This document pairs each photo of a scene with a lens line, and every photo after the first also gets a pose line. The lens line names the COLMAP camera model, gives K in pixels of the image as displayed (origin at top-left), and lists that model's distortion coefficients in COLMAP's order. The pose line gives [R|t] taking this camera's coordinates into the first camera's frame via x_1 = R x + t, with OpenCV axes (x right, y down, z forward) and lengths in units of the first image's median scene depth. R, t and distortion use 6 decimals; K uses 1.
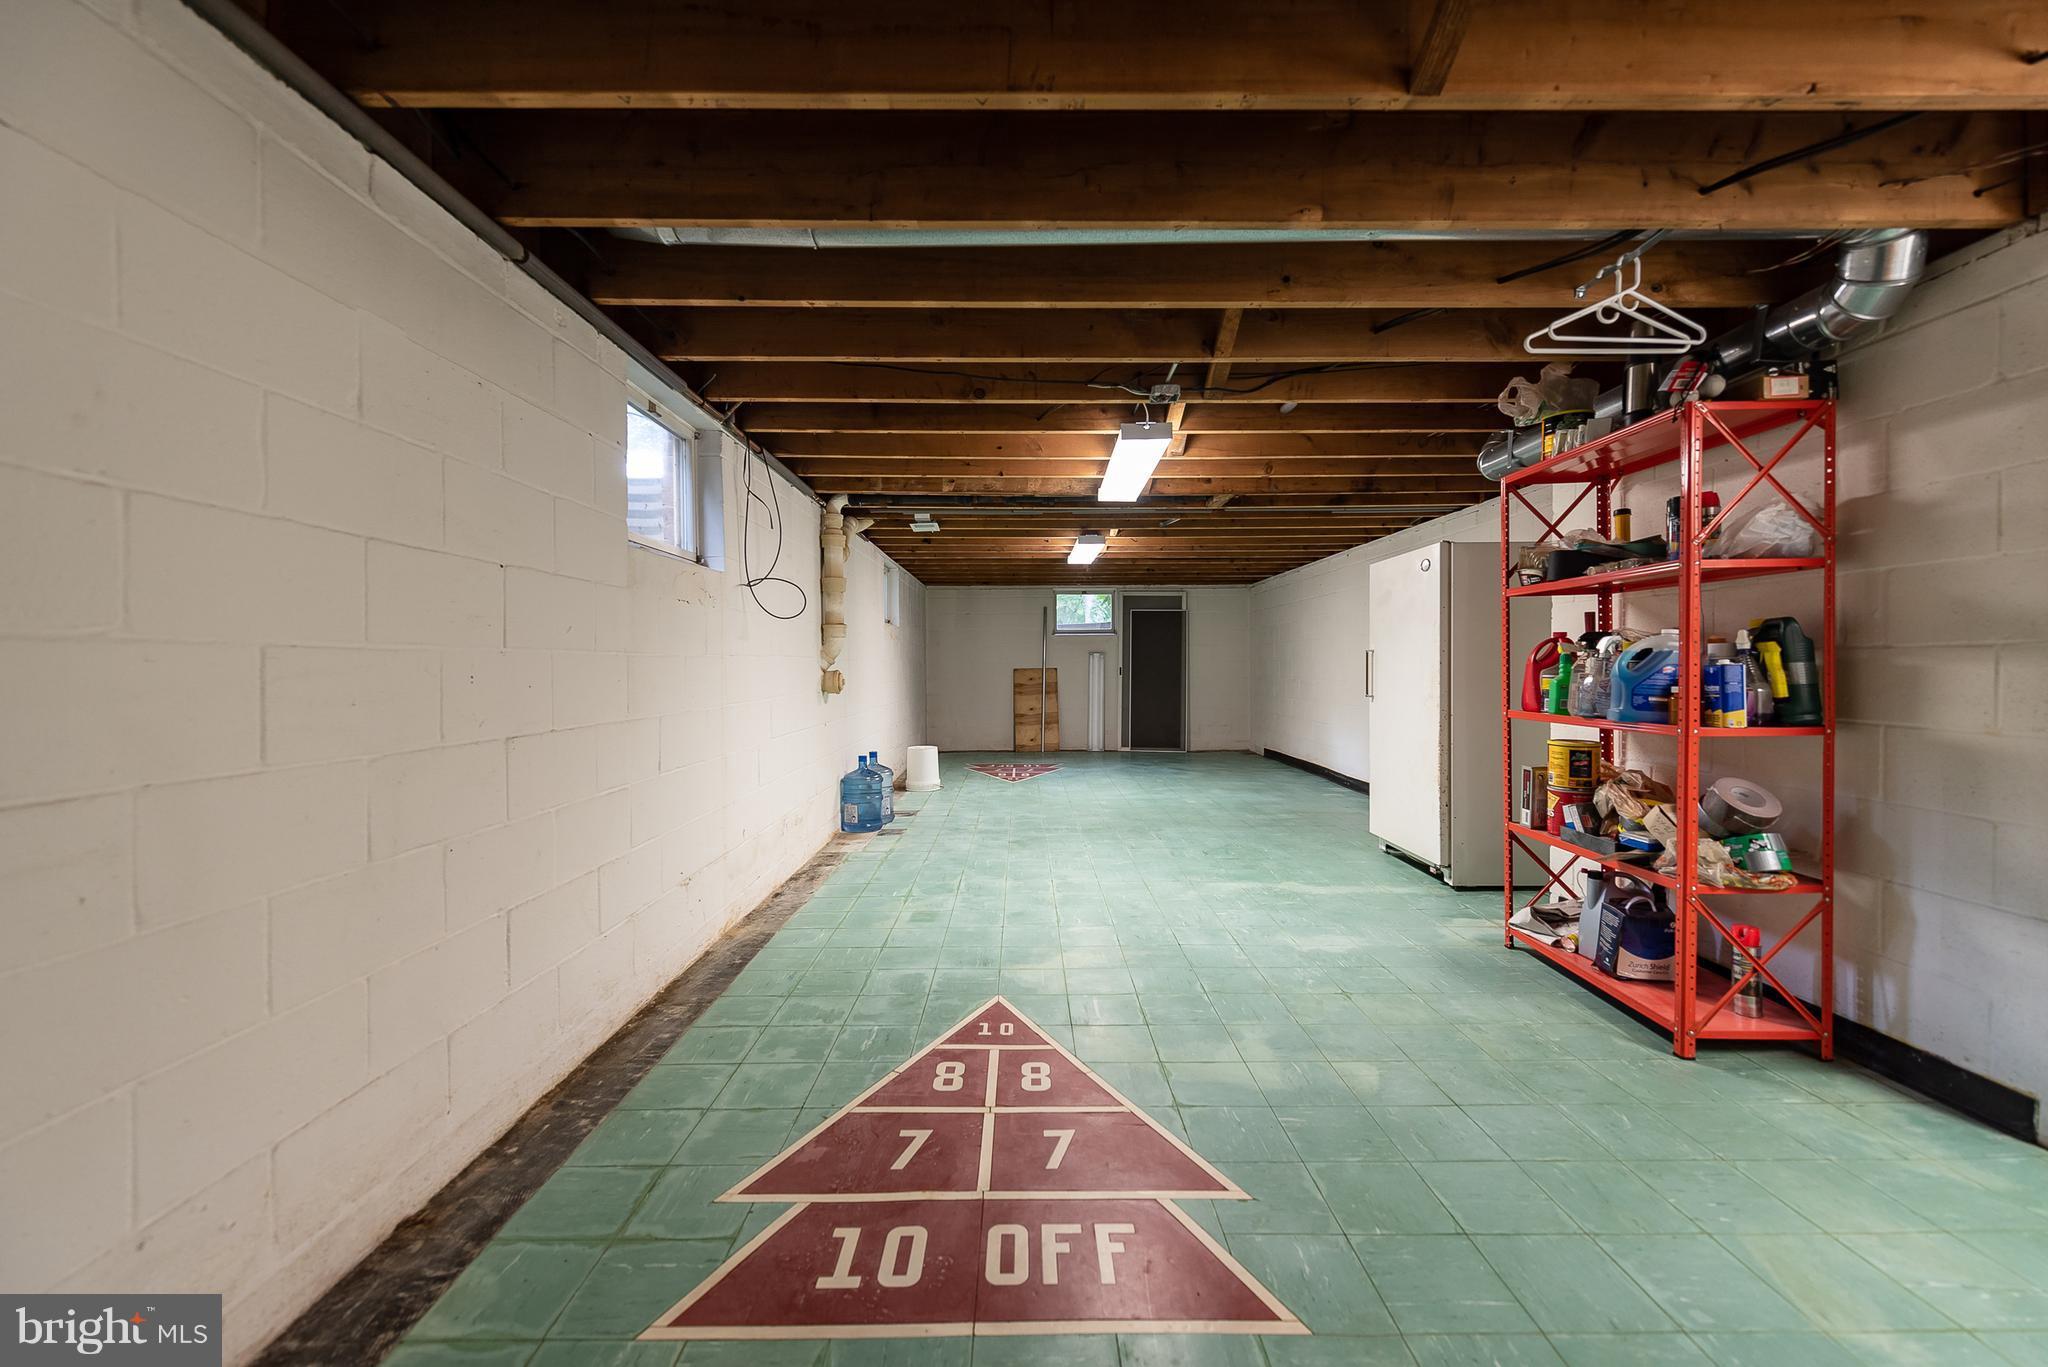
lens RADIAL K [[825.7, 0, 1025.5], [0, 825.7, 680.2], [0, 0, 1]] dist [0.010869, -0.003736]
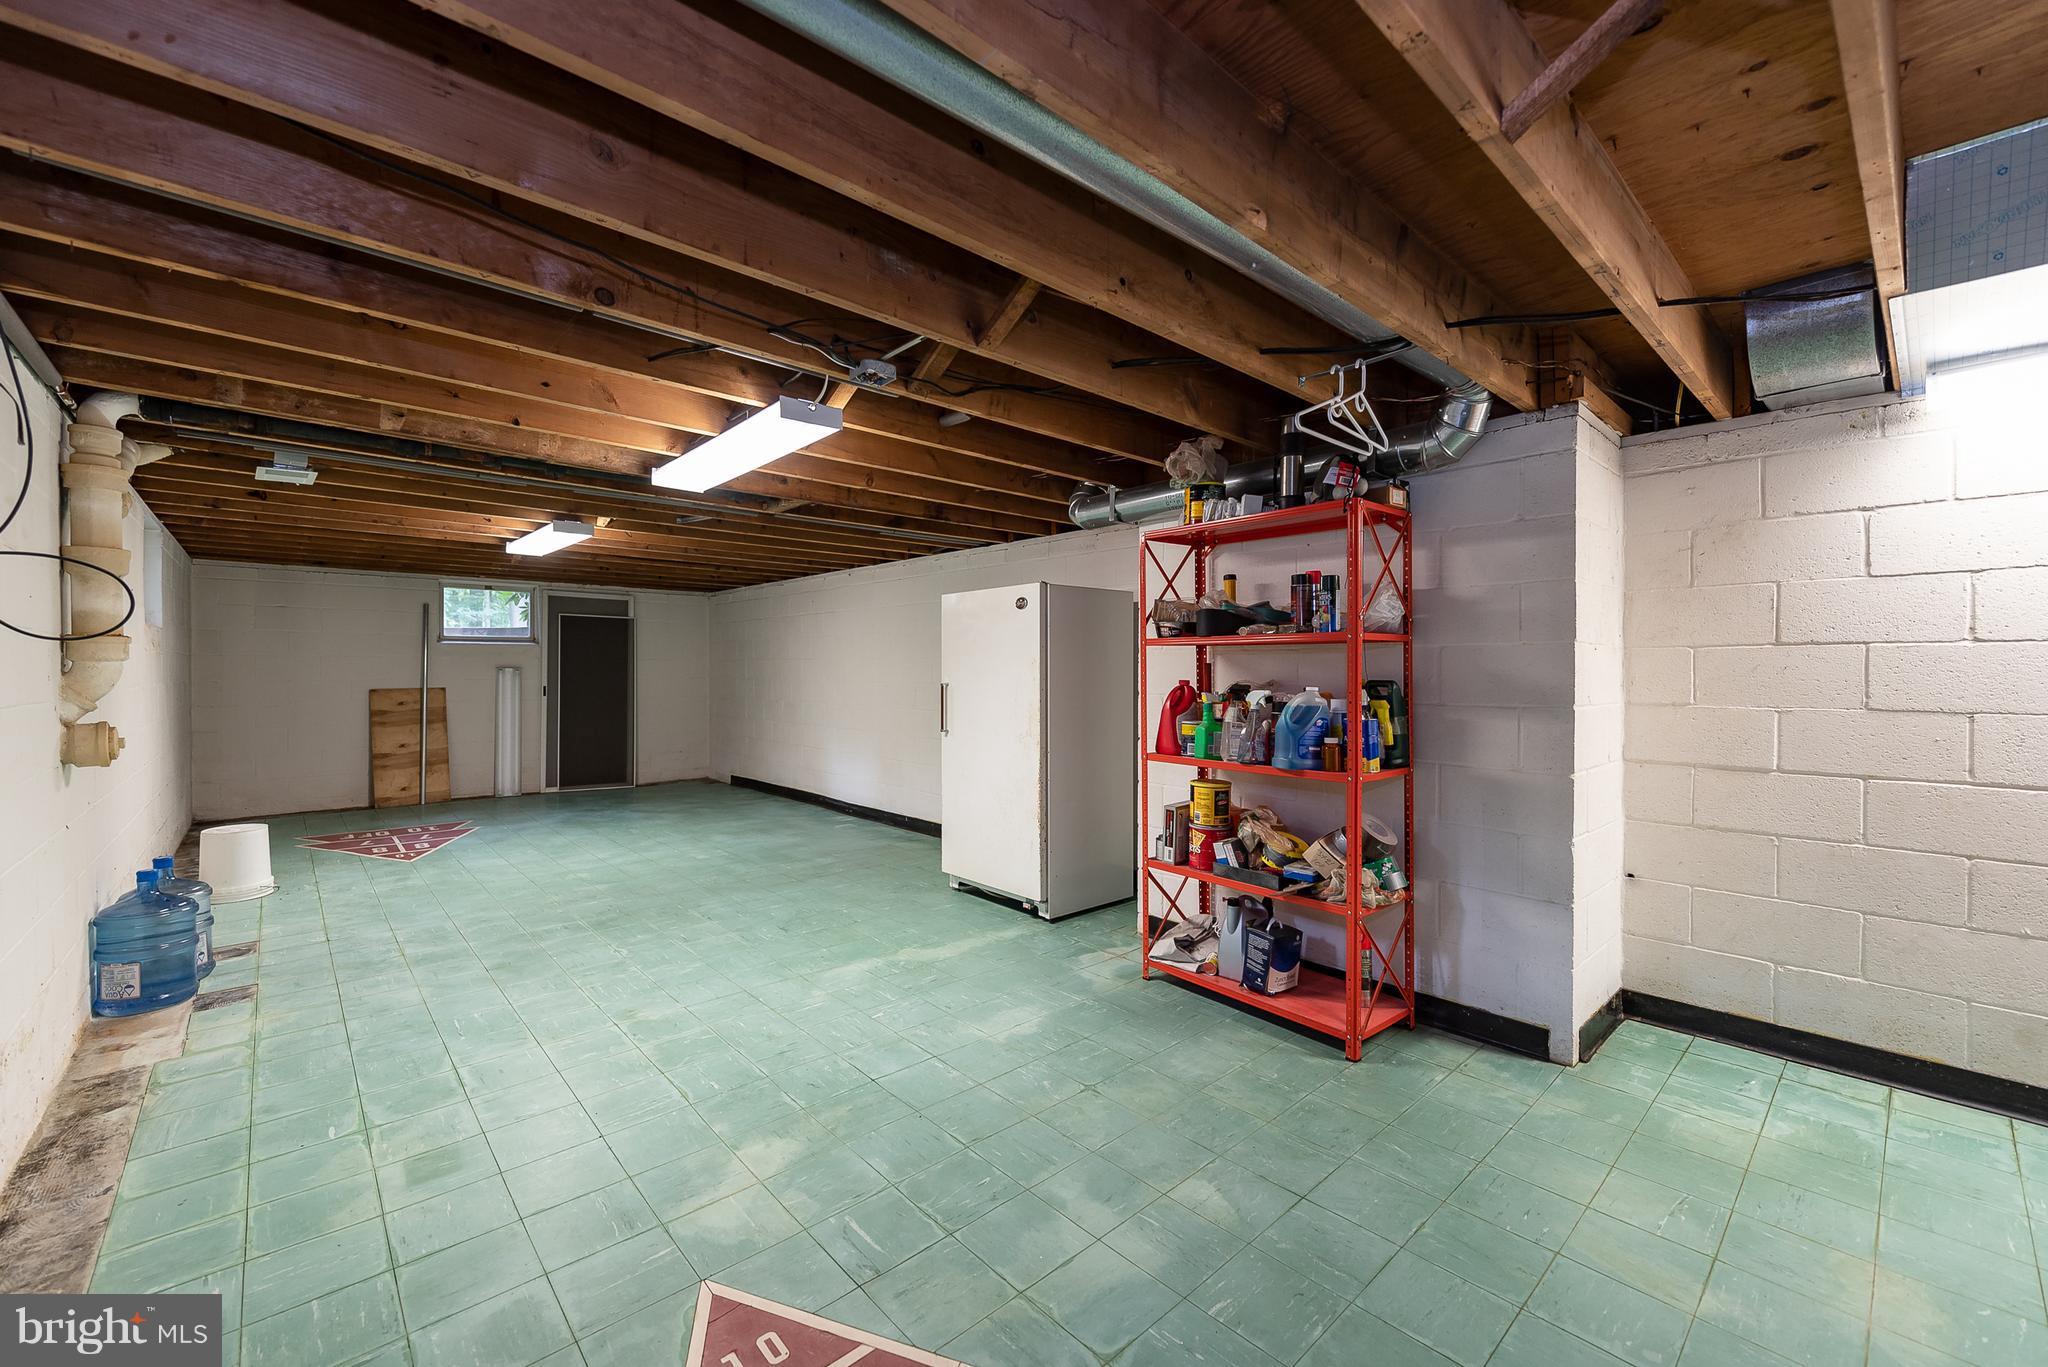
lens RADIAL K [[825.7, 0, 1031.0], [0, 825.7, 672.3], [0, 0, 1]] dist [0.010869, -0.003736]
pose [[0.738867, 0.004814, 0.673834, -0.225844], [0.004432, 0.999918, -0.012004, -0.052835], [-0.673836, 0.011856, 0.738786, 0.311762]]
